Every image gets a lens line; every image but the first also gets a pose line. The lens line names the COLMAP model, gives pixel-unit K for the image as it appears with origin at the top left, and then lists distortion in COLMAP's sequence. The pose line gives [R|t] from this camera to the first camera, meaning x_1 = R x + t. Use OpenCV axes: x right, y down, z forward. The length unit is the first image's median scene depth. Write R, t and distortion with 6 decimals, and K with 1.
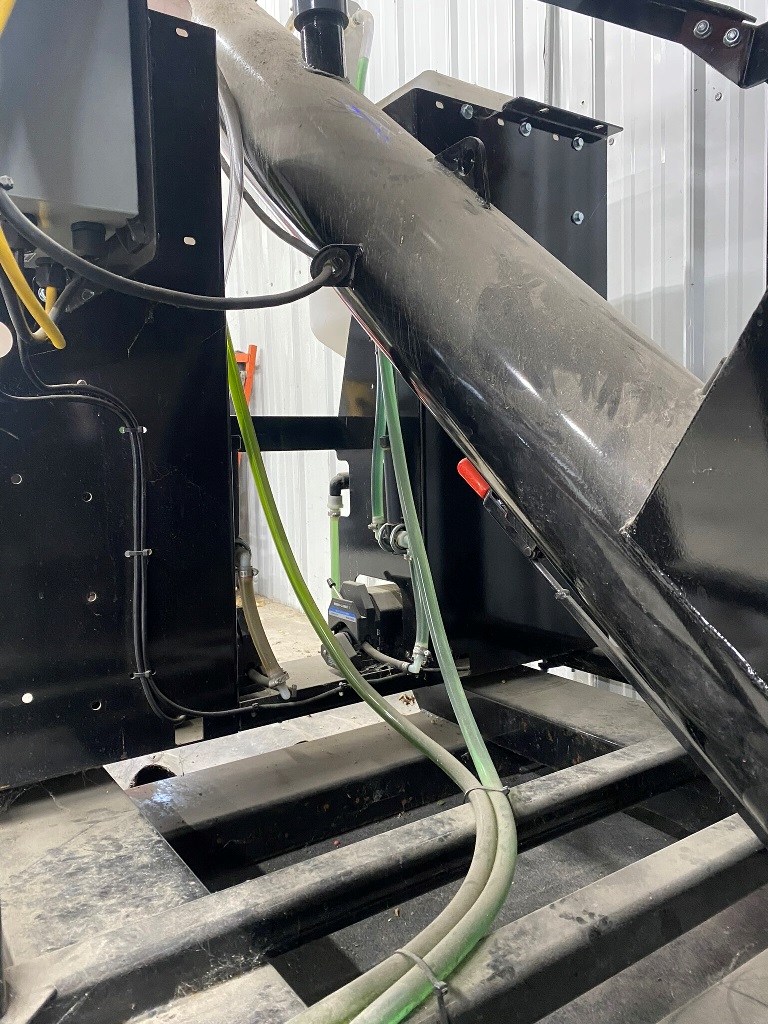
lens RADIAL K [[783.4, 0, 384.0], [0, 783.4, 512.0], [0, 0, 1]] dist [0.000132, -0.004049]
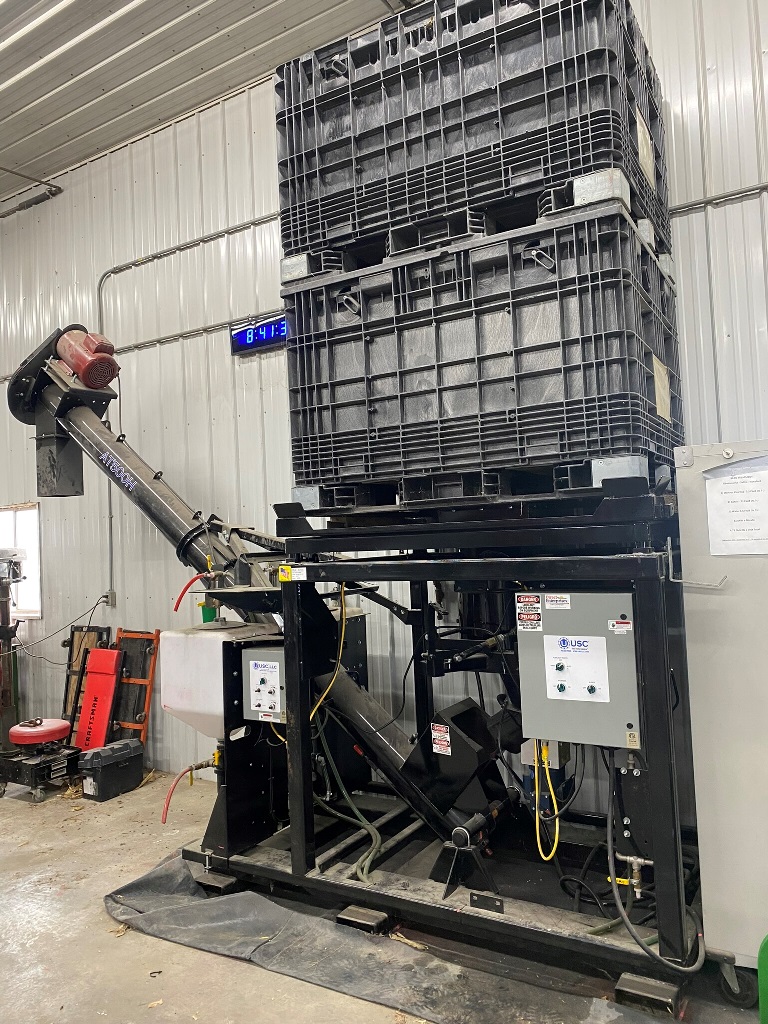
lens RADIAL K [[783.4, 0, 384.0], [0, 783.4, 512.0], [0, 0, 1]] dist [0.000132, -0.004049]
pose [[0.906443, 0.013835, 0.422101, -1.642495], [0.041877, 0.991593, -0.122430, -0.835926], [-0.420246, 0.128652, 0.898244, -3.185048]]
